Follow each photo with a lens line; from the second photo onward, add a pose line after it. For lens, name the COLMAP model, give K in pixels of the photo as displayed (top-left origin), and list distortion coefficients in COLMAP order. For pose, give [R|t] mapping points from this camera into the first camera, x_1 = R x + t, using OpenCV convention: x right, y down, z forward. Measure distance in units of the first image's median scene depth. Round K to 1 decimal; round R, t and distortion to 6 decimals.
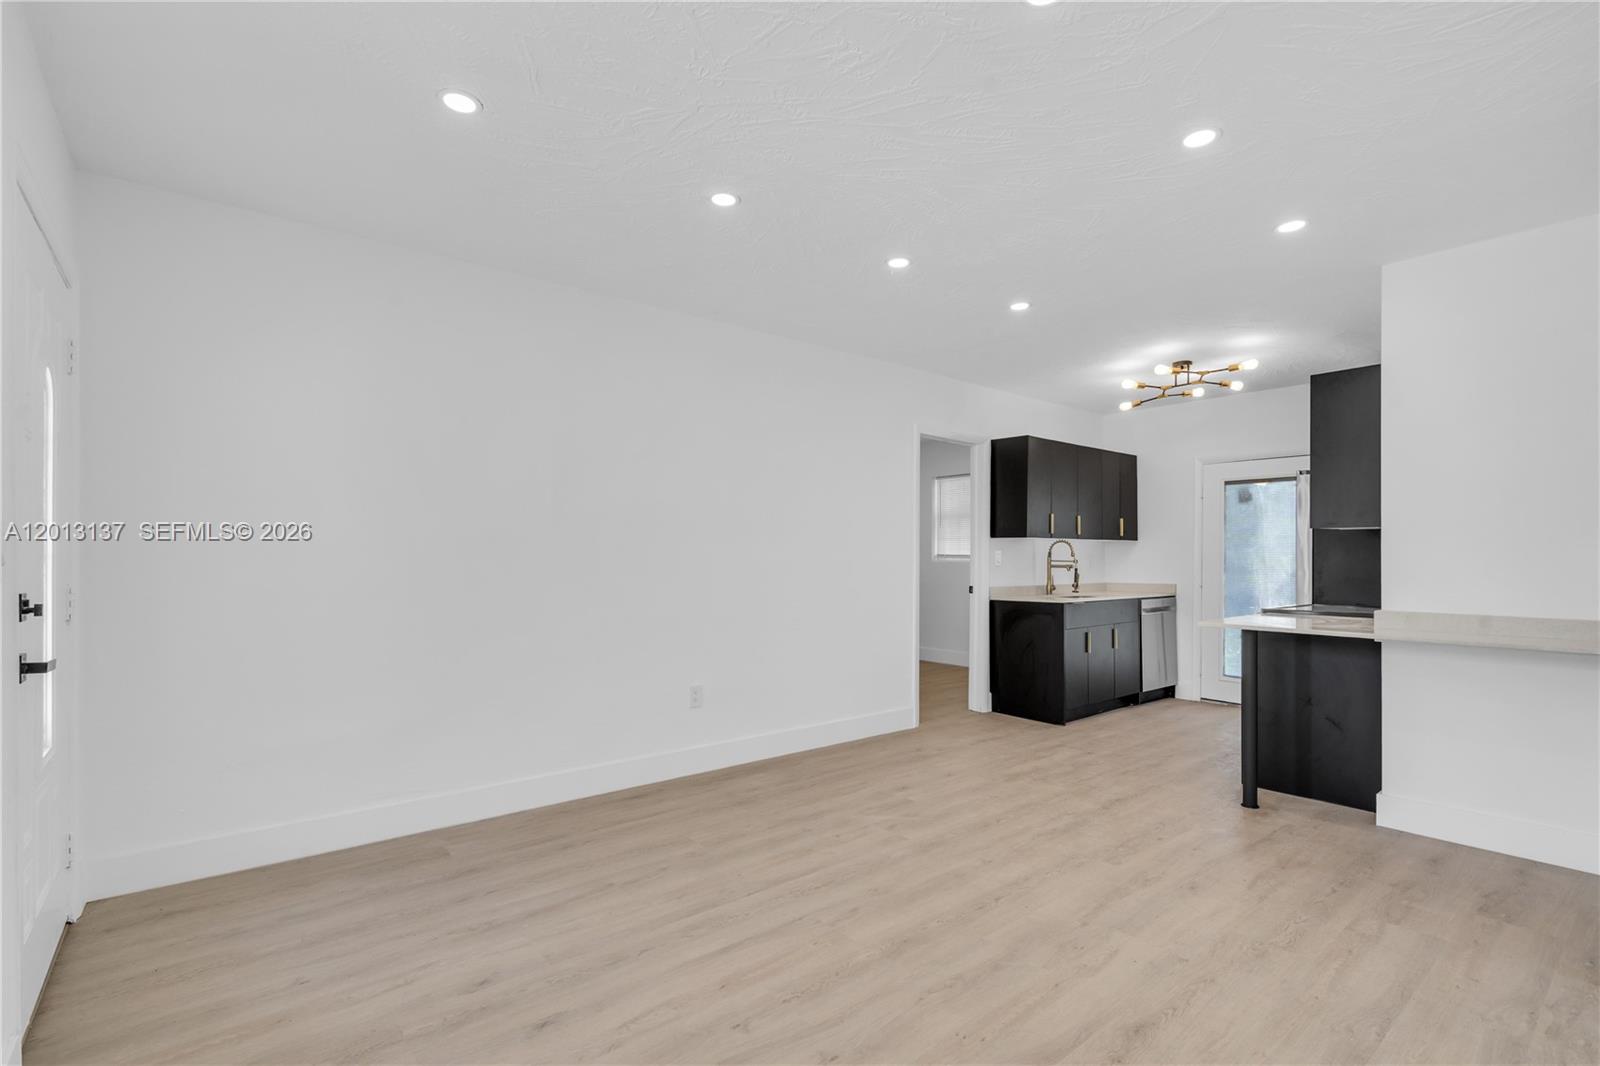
lens RADIAL K [[733.0, 0, 796.6], [0, 733.0, 555.5], [0, 0, 1]] dist [-0.000995, -0.000146]
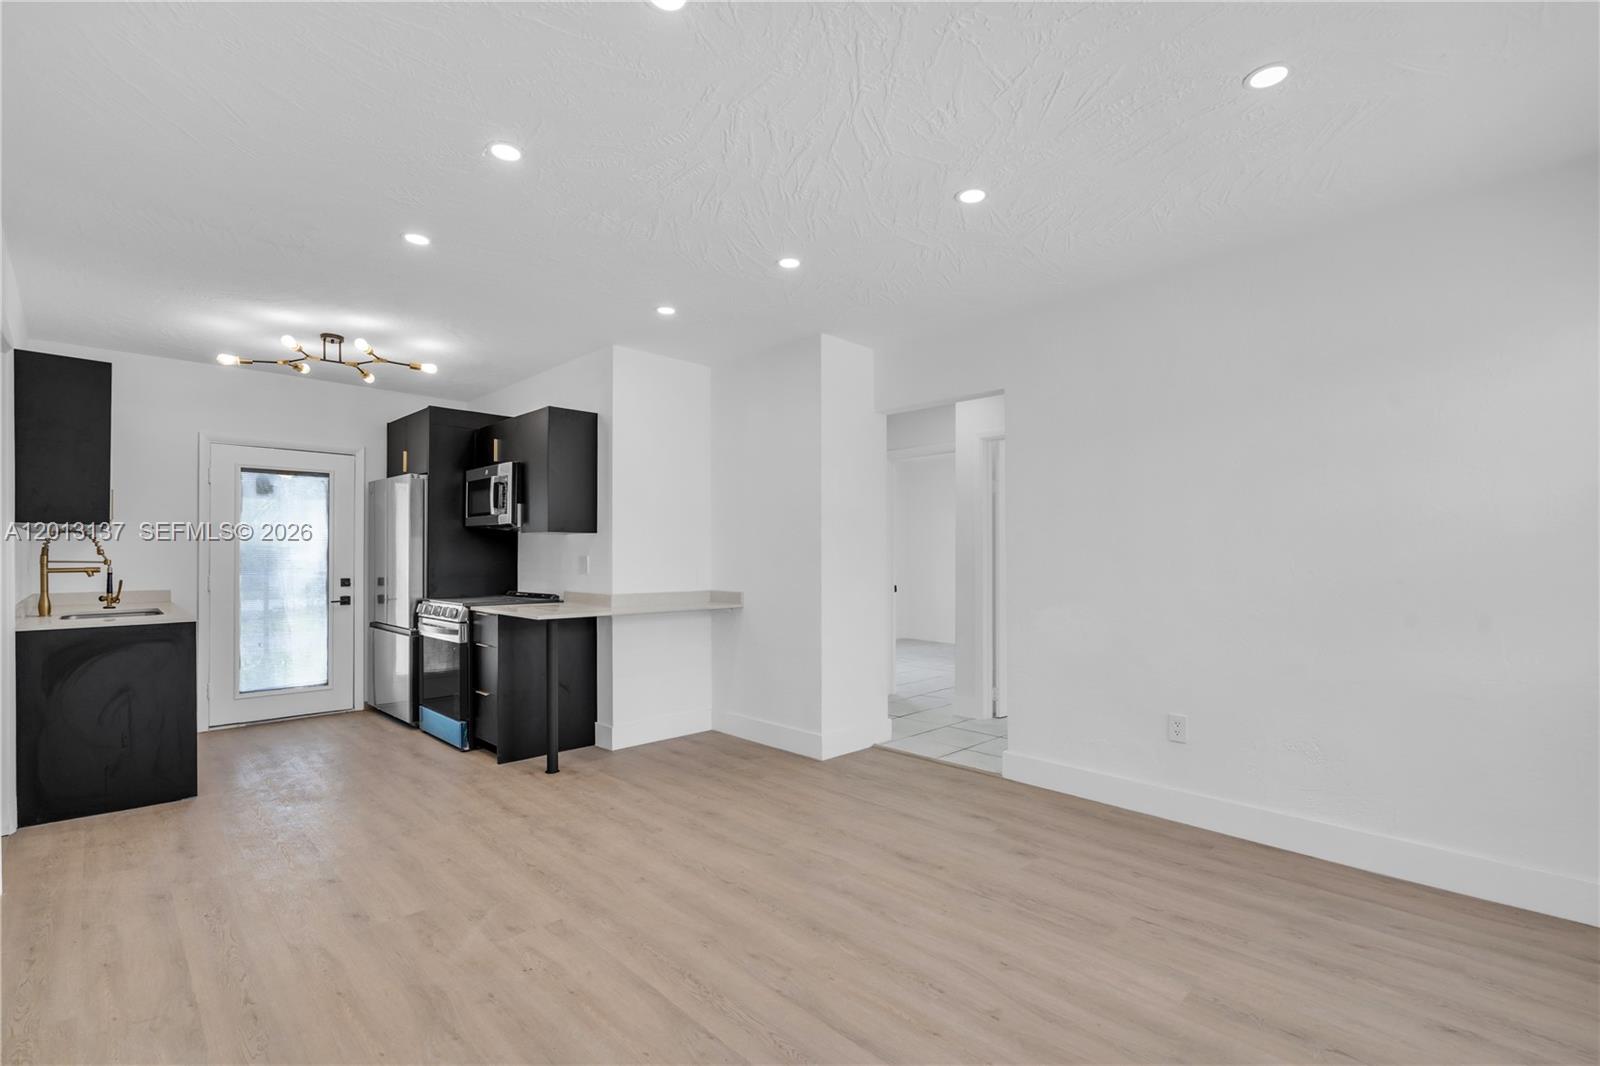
lens RADIAL K [[733.0, 0, 796.6], [0, 733.0, 555.5], [0, 0, 1]] dist [-0.000995, -0.000146]
pose [[-0.085586, -0.004229, 0.996322, -0.352325], [-0.004012, 0.999984, 0.003900, -0.003245], [-0.996323, -0.003663, -0.085601, 0.445175]]
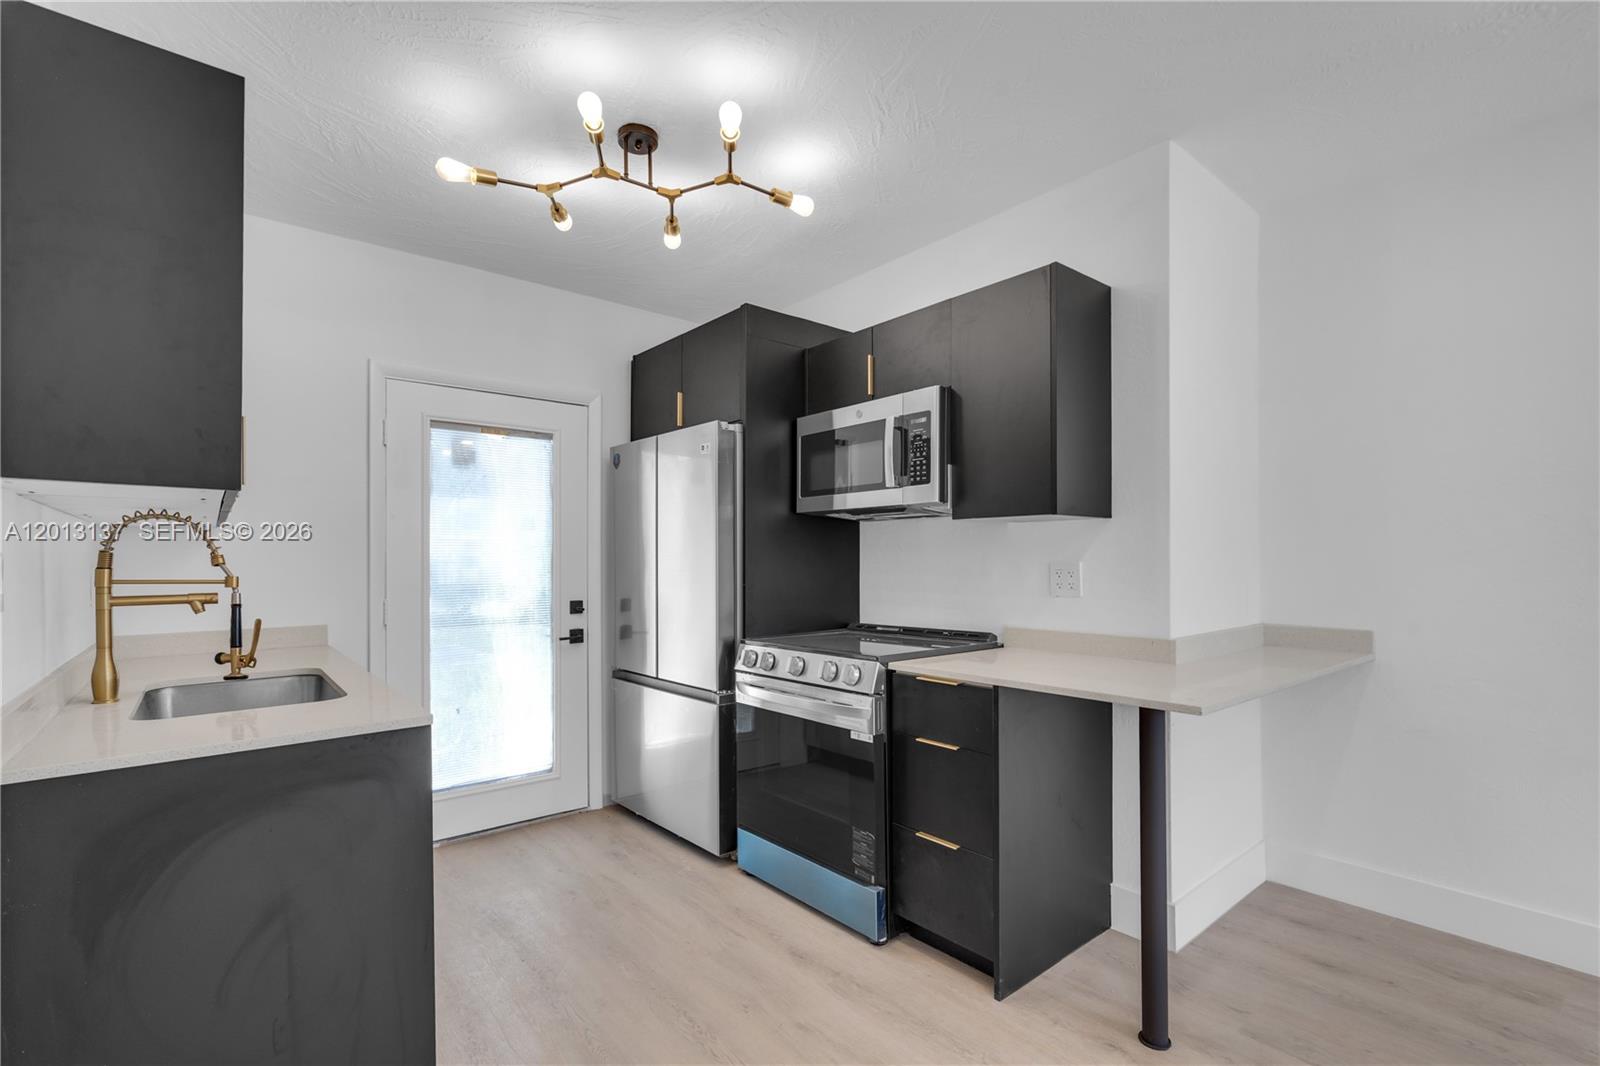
lens RADIAL K [[730.1, 0, 797.7], [0, 730.1, 561.2], [0, 0, 1]] dist [-0.002056, 0.000236]
pose [[-0.002025, -0.002859, 0.999994, 0.065406], [0.003167, 0.999991, 0.002866, -0.000920], [-0.999993, 0.003172, -0.002015, 0.781543]]
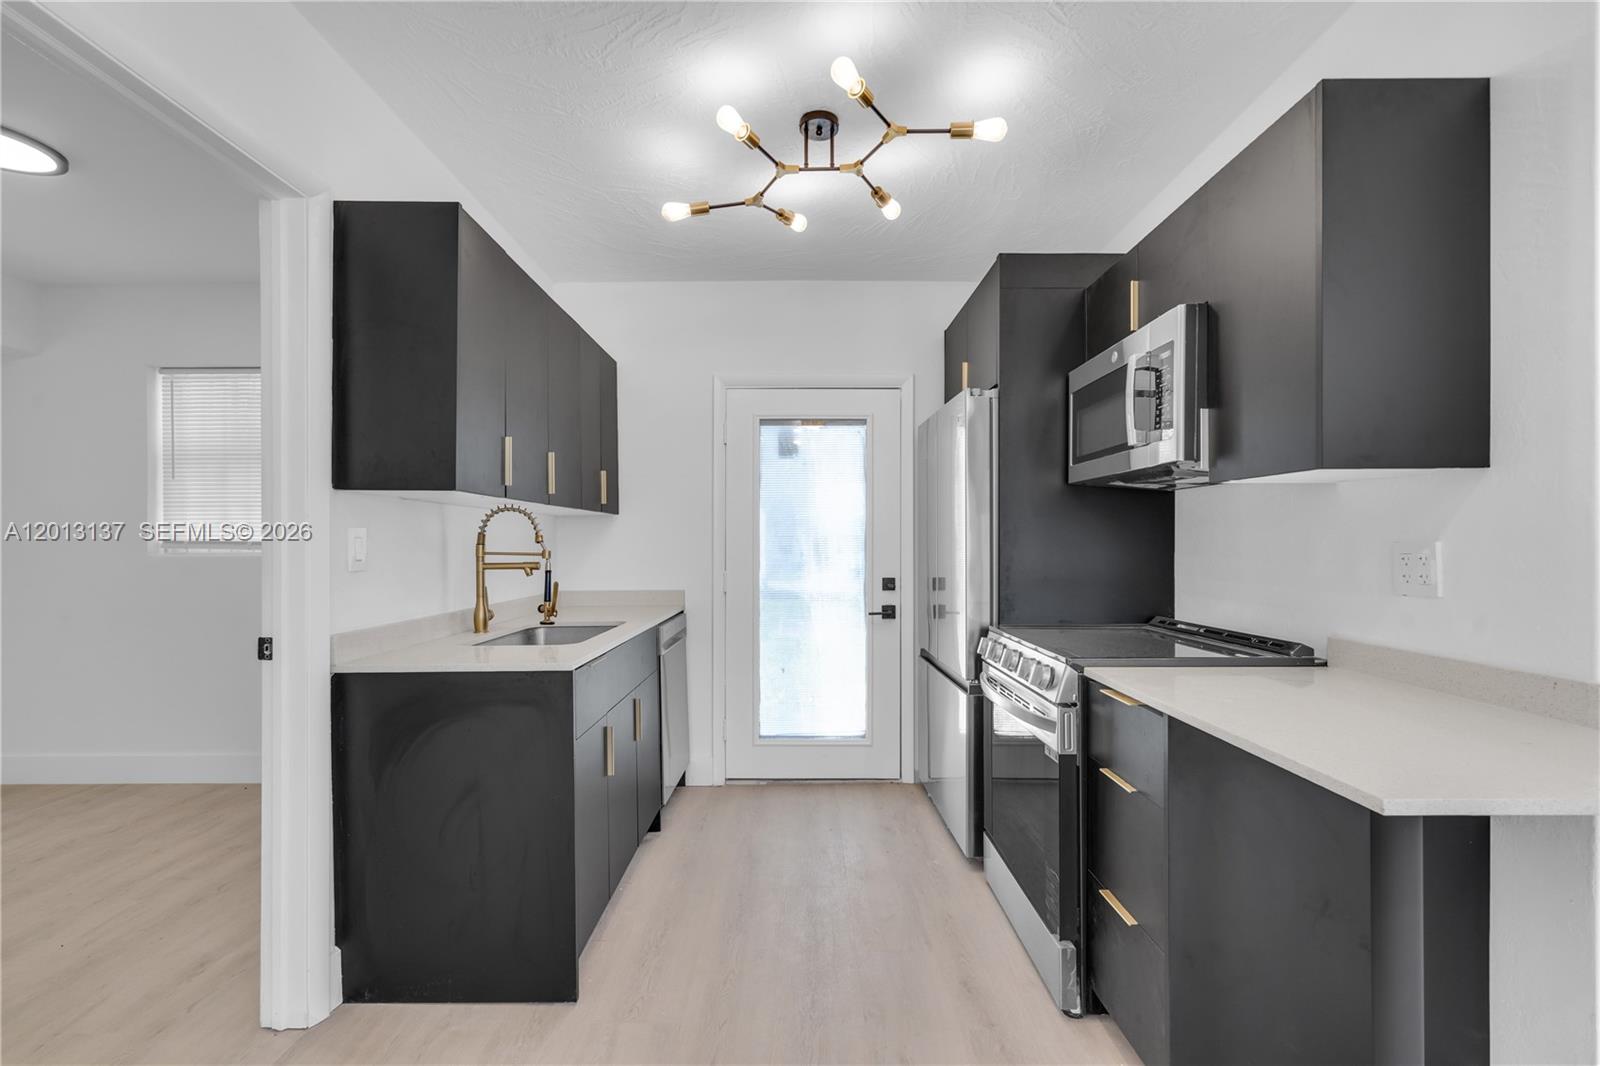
lens RADIAL K [[723.9, 0, 796.8], [0, 723.9, 542.5], [0, 0, 1]] dist [-0.000032, 0.000433]
pose [[0.636944, -0.005774, 0.770889, 0.143436], [0.004012, 0.999983, 0.004175, -0.000346], [-0.770900, 0.000433, 0.636956, 0.623753]]
